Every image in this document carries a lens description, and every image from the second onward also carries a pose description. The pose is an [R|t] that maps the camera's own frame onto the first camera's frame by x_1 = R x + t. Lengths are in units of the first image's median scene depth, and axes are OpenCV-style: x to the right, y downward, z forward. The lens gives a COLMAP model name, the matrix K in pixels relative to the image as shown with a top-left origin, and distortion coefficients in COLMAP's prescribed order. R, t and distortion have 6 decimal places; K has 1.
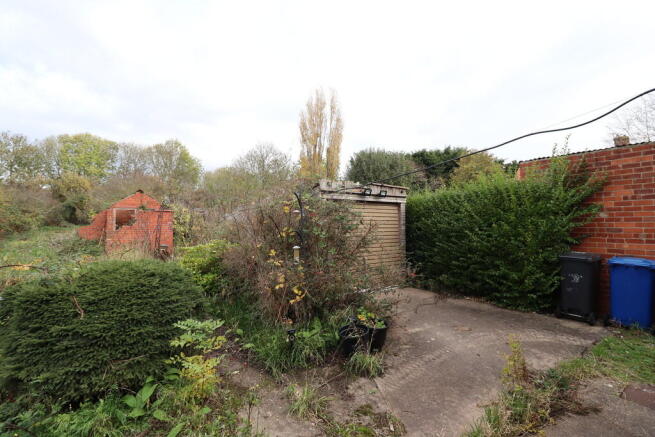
lens RADIAL K [[292.4, 0, 327.5], [0, 292.4, 218.5], [0, 0, 1]] dist [-0.003807, -0.011388]
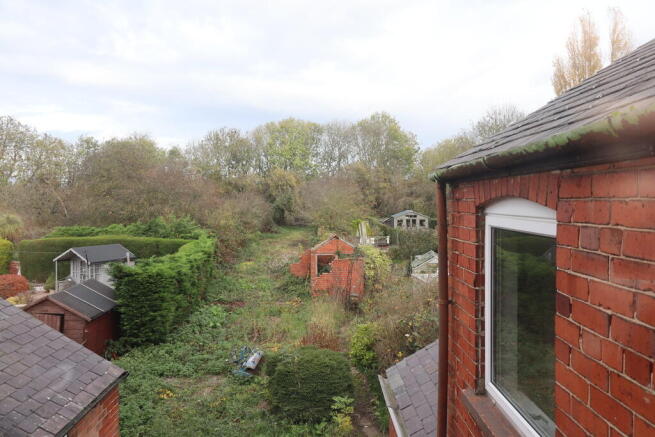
lens RADIAL K [[482.9, 0, 327.5], [0, 482.9, 218.5], [0, 0, 1]] dist [0.023851, 0.001258]
pose [[0.813163, 0.014533, -0.581855, 0.134480], [0.024107, 0.997989, 0.058617, -0.104121], [0.581537, -0.061692, 0.811177, -0.165560]]
